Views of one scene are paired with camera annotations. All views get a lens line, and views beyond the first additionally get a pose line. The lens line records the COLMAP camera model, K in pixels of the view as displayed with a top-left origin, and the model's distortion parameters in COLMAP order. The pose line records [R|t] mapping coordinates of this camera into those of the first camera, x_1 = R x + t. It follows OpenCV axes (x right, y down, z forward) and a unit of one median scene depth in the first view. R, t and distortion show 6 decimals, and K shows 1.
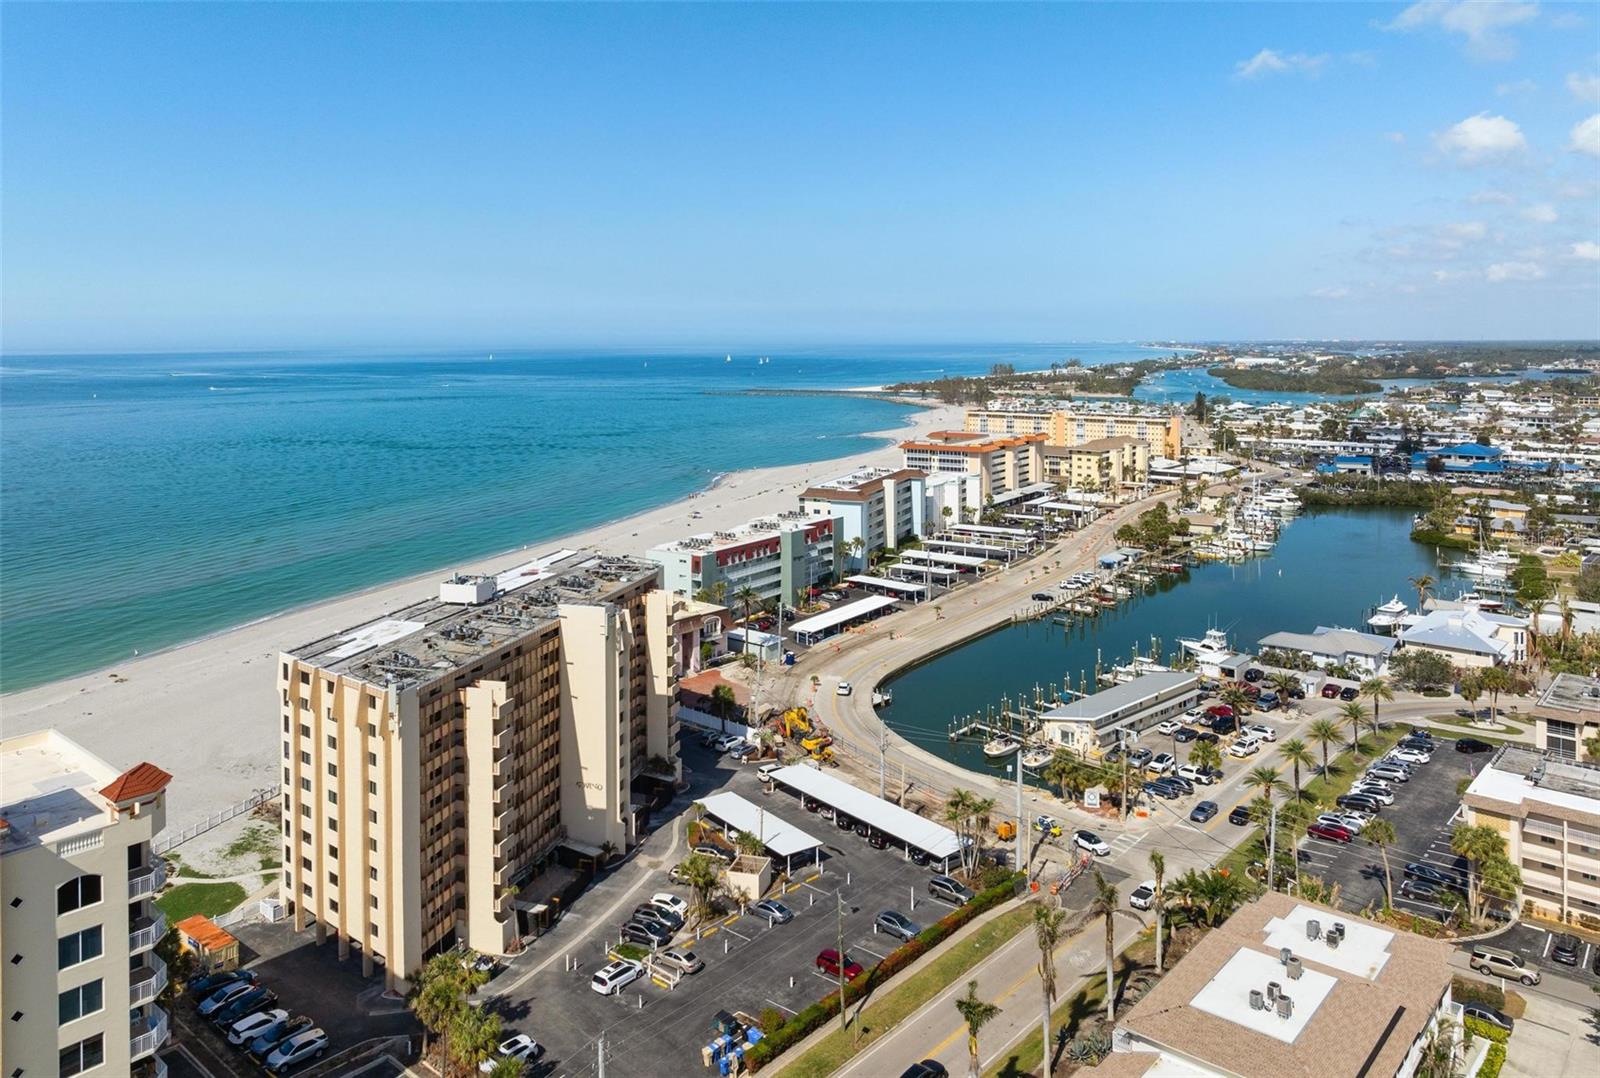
lens RADIAL K [[1158.5, 0, 804.3], [0, 1158.5, 391.7], [0, 0, 1]] dist [0.050490, -0.074523]
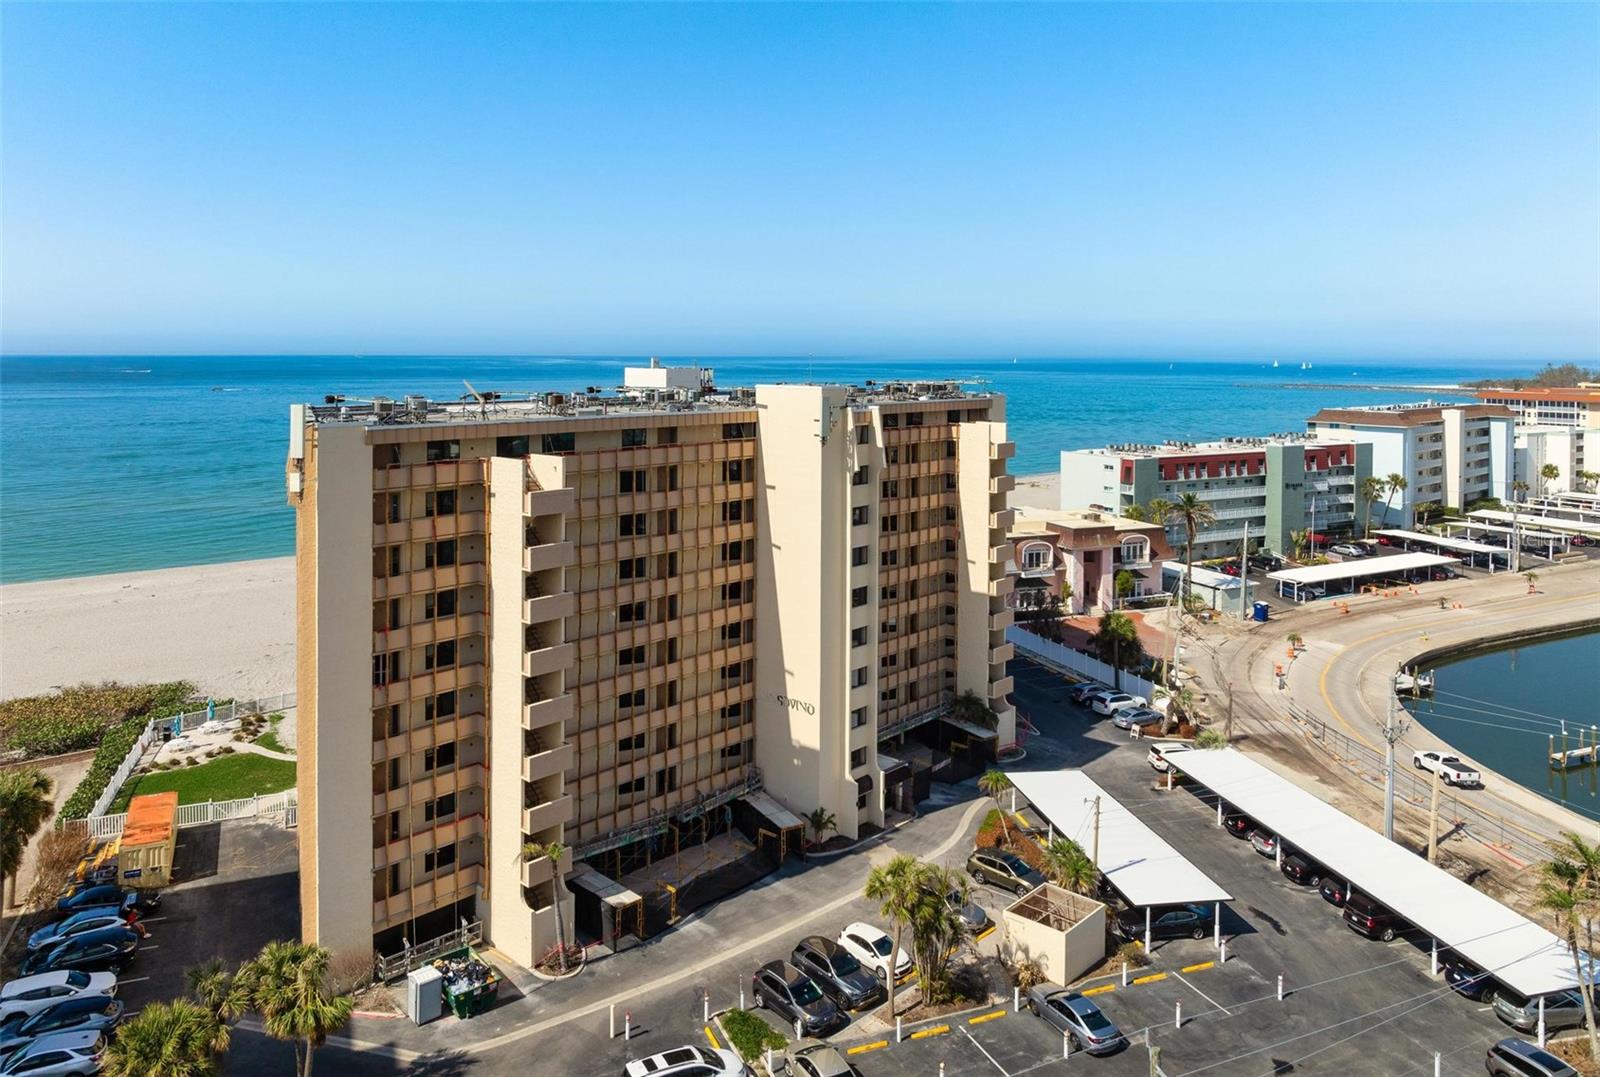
lens RADIAL K [[1150.2, 0, 796.4], [0, 1150.2, 371.5], [0, 0, 1]] dist [-0.008870, 0.011241]
pose [[0.896206, 0.018433, -0.443255, 0.053045], [-0.029949, 0.999371, -0.018993, 0.164662], [0.442626, 0.030296, 0.896194, 0.436006]]
